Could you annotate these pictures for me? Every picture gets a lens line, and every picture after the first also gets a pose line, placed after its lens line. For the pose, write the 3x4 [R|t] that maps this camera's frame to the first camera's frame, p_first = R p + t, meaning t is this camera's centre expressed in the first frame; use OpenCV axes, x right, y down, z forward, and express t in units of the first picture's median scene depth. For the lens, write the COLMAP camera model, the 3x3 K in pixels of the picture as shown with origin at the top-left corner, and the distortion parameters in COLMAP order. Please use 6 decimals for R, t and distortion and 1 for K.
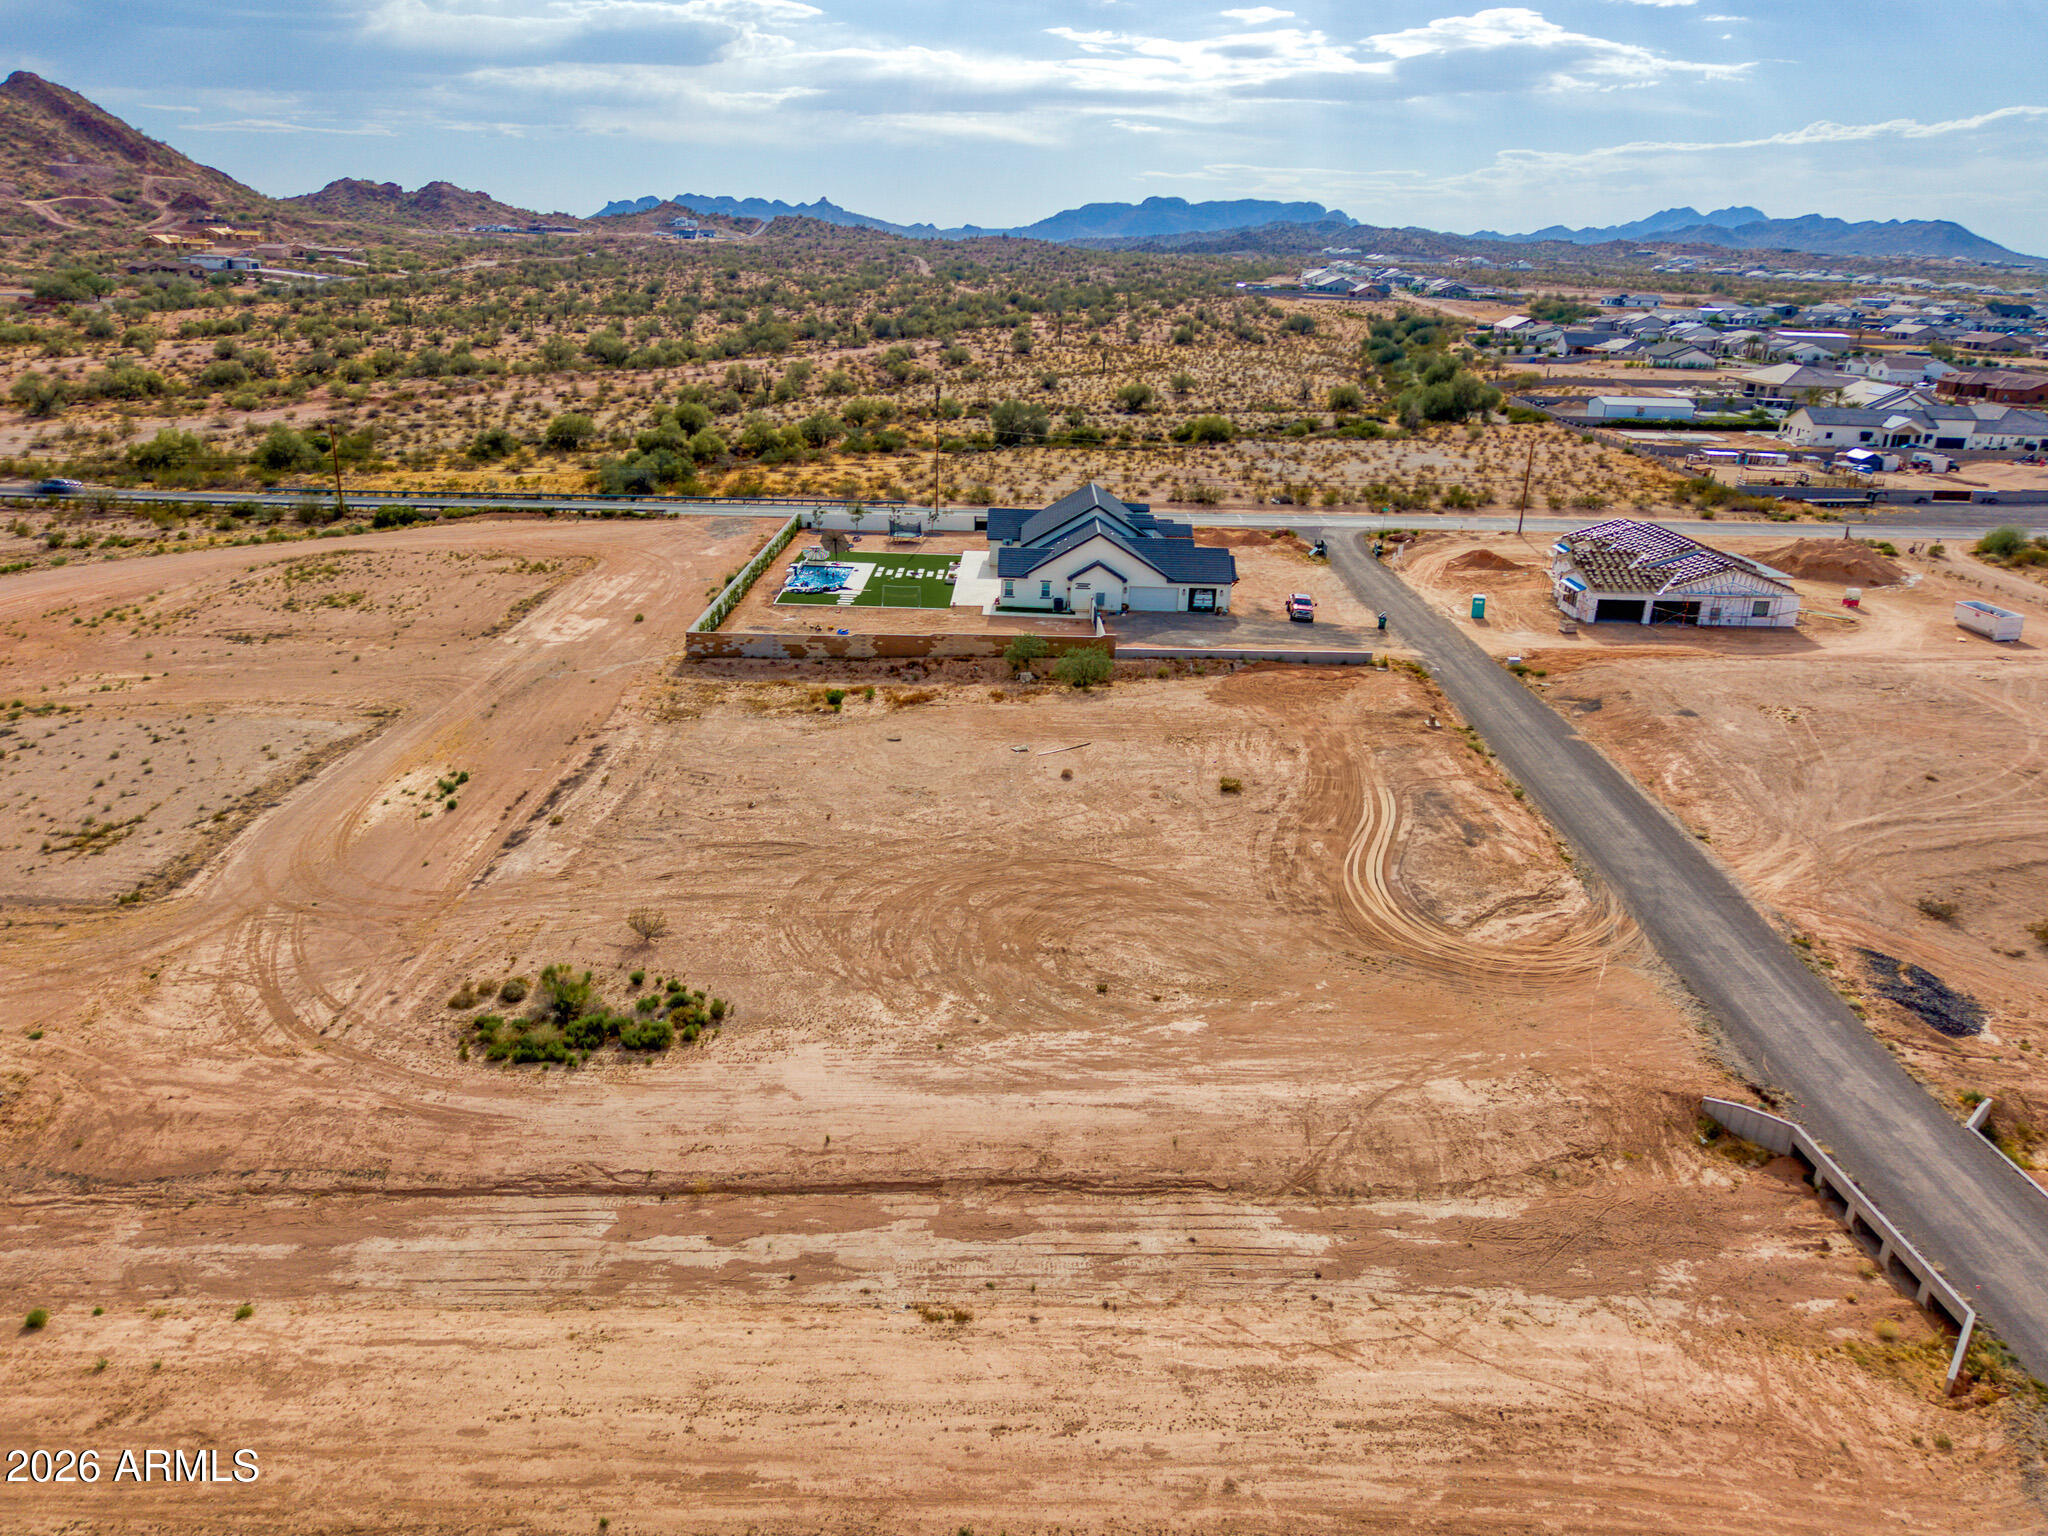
lens RADIAL K [[1431.2, 0, 1024.0], [0, 1431.2, 768.0], [0, 0, 1]] dist [0.043130, -0.044411]
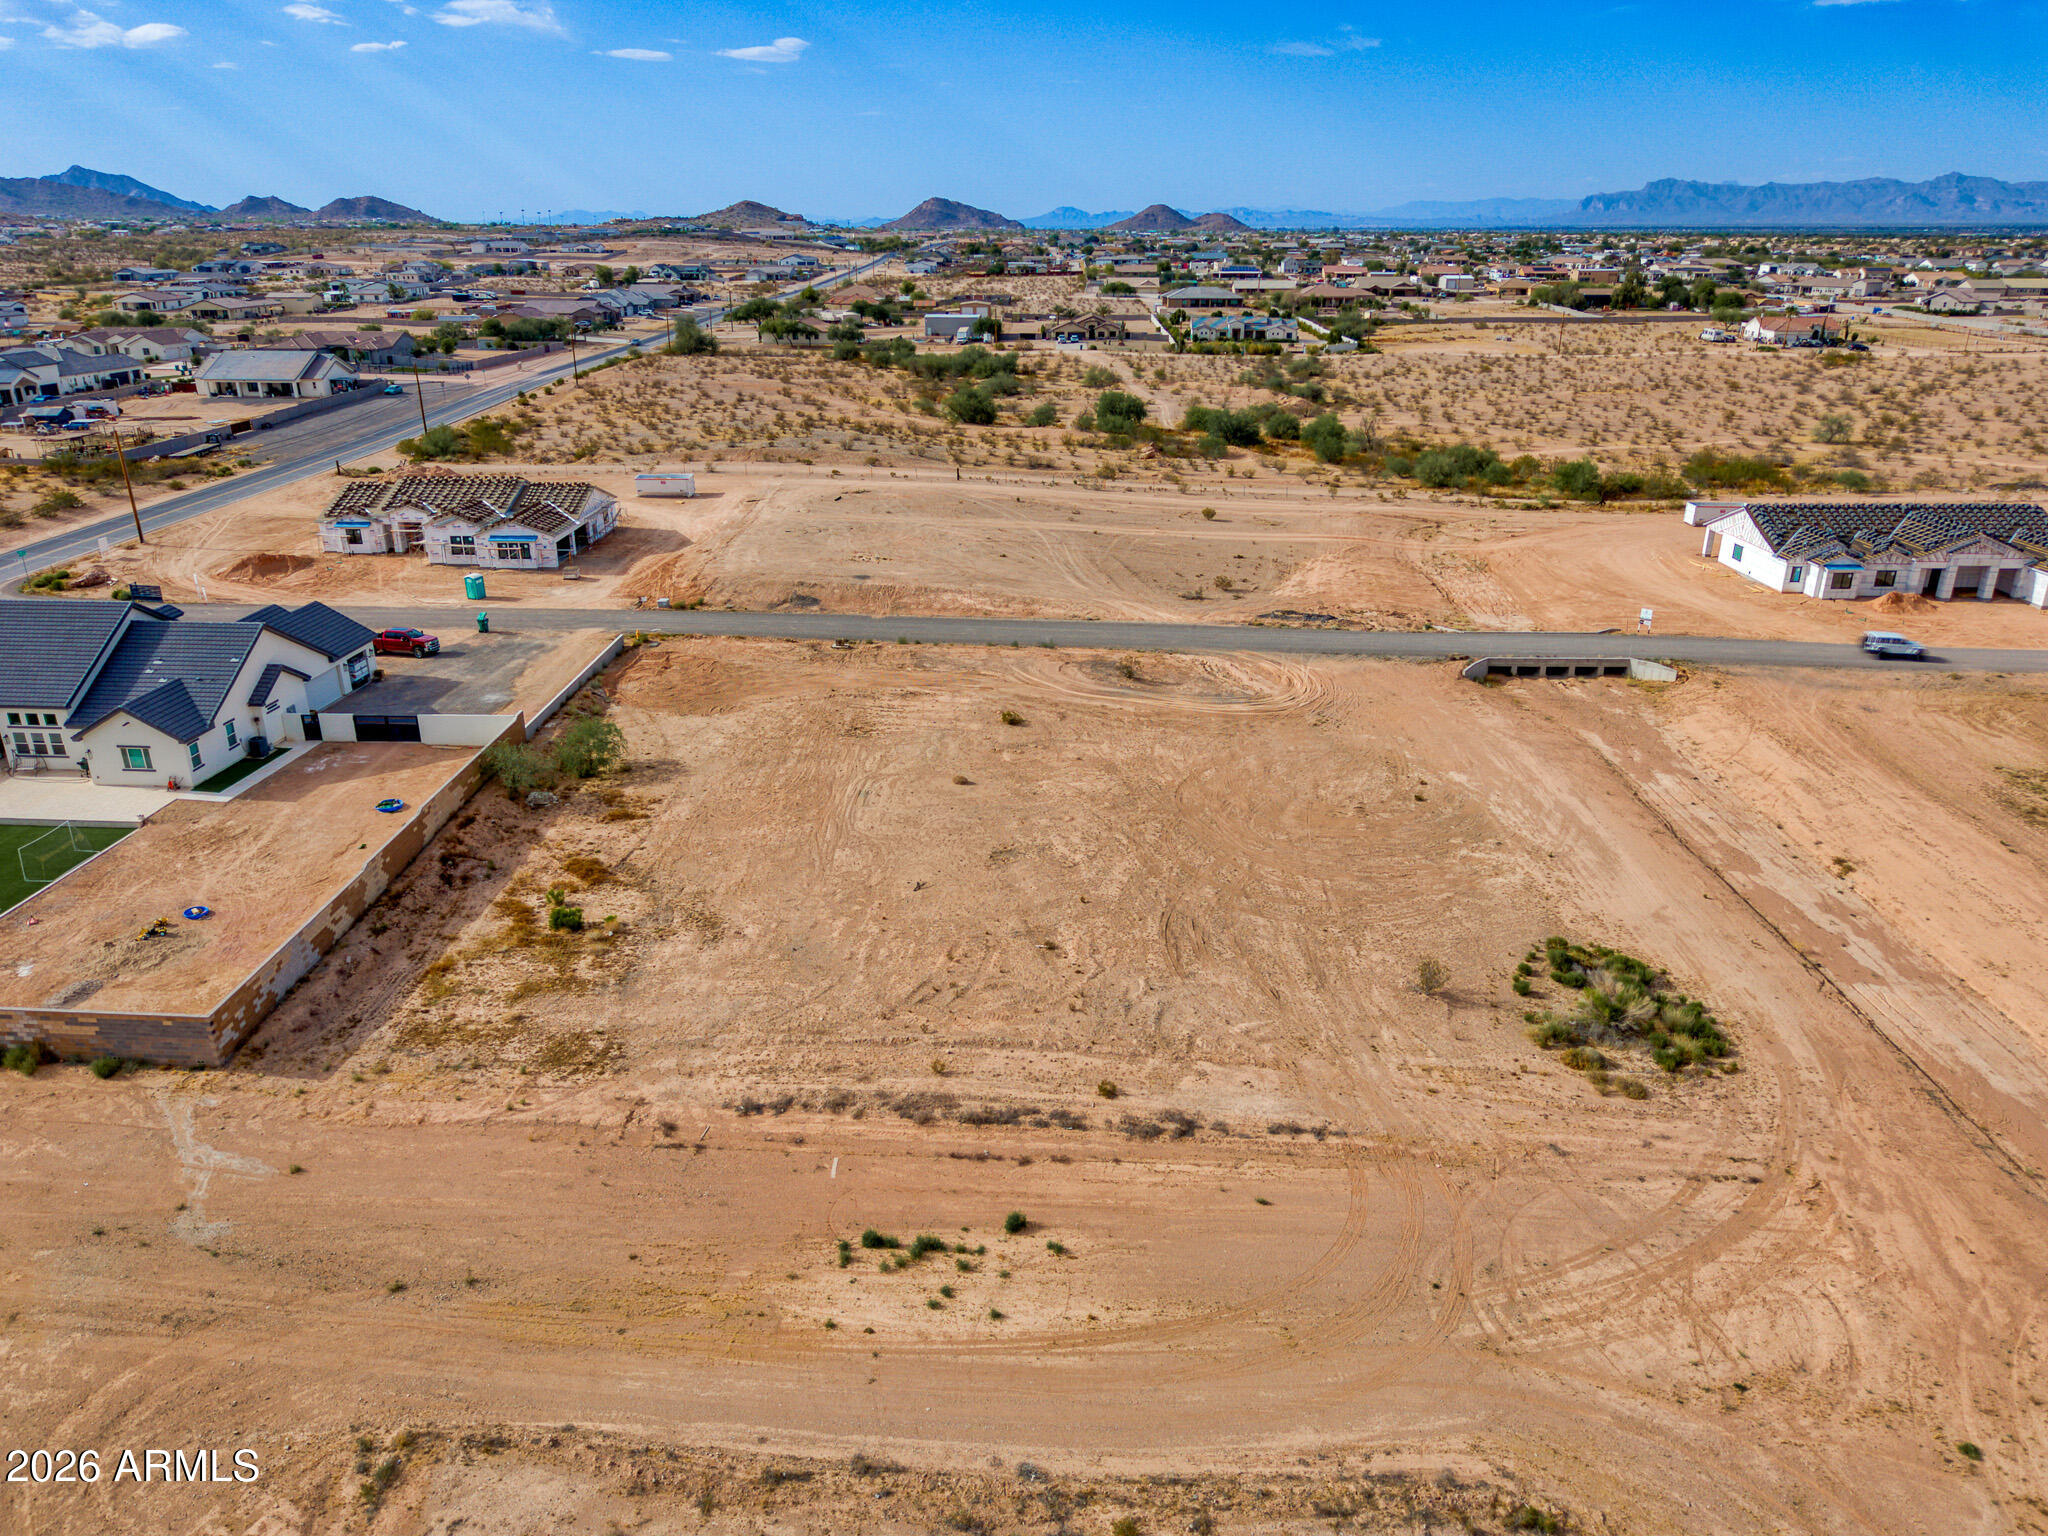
lens RADIAL K [[1395.5, 0, 1024.0], [0, 1395.5, 768.0], [0, 0, 1]] dist [0.026553, -0.028087]
pose [[0.058099, -0.391061, 0.918529, -1.311719], [0.343956, 0.871590, 0.349321, -0.501782], [-0.937187, 0.295639, 0.185146, 1.339695]]
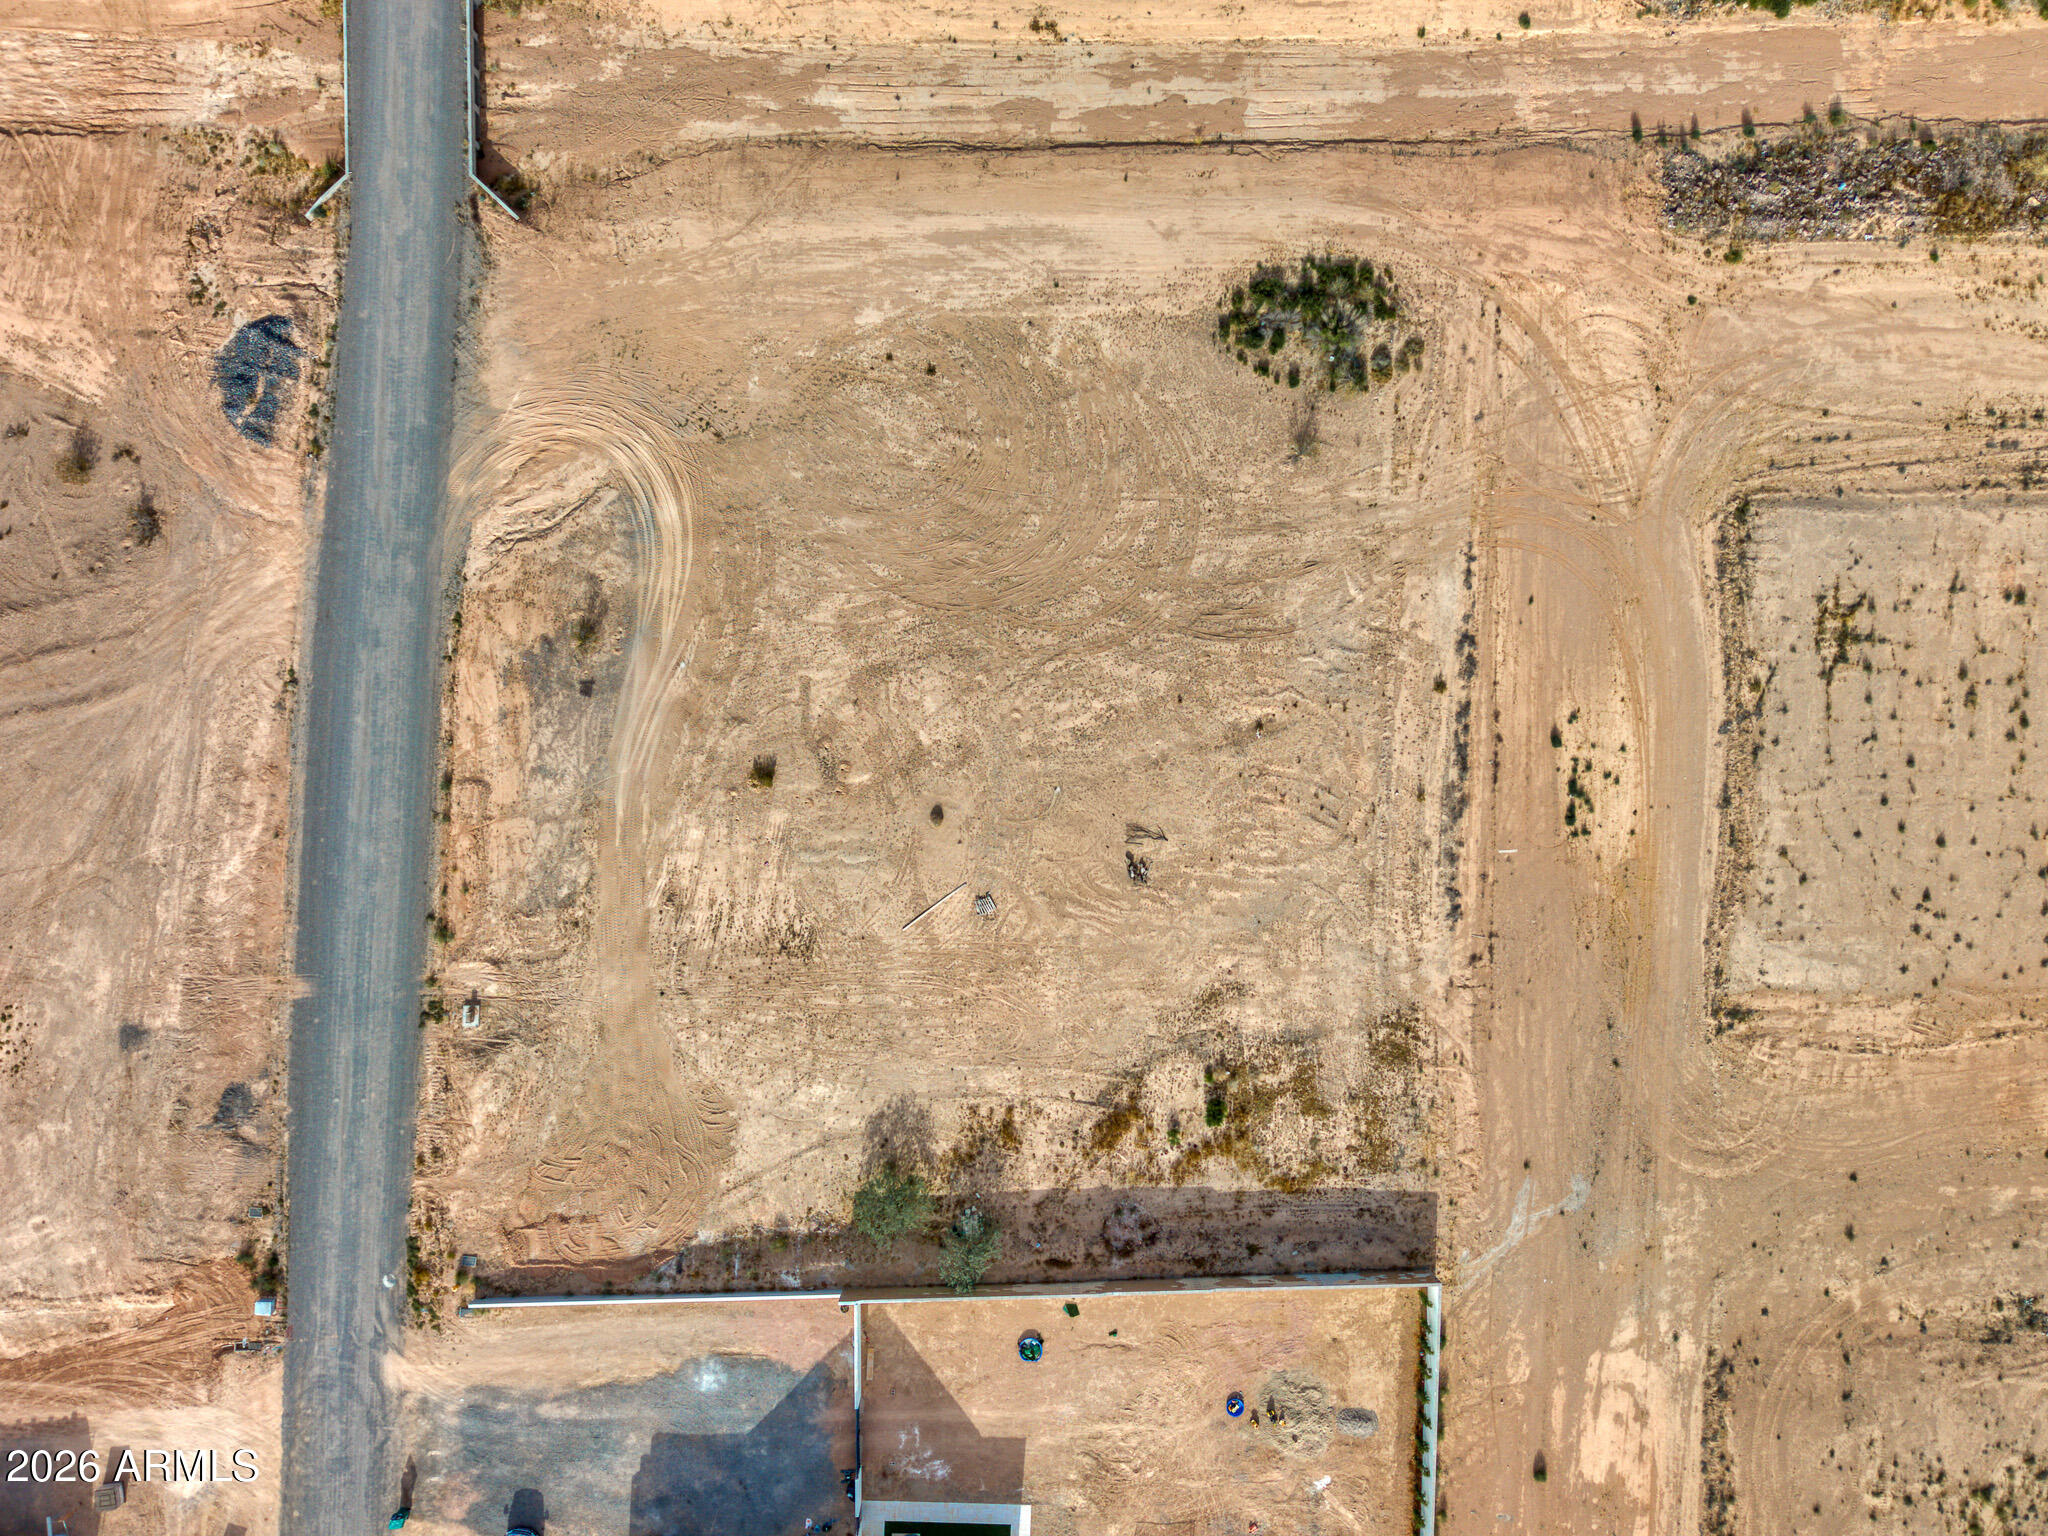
lens RADIAL K [[1370.7, 0, 1024.0], [0, 1370.7, 768.0], [0, 0, 1]] dist [0.036049, -0.037025]
pose [[-0.998392, -0.025396, -0.050675, 0.031024], [-0.038922, -0.342762, 0.938616, -1.370460], [-0.041206, 0.939079, 0.341223, 1.120449]]
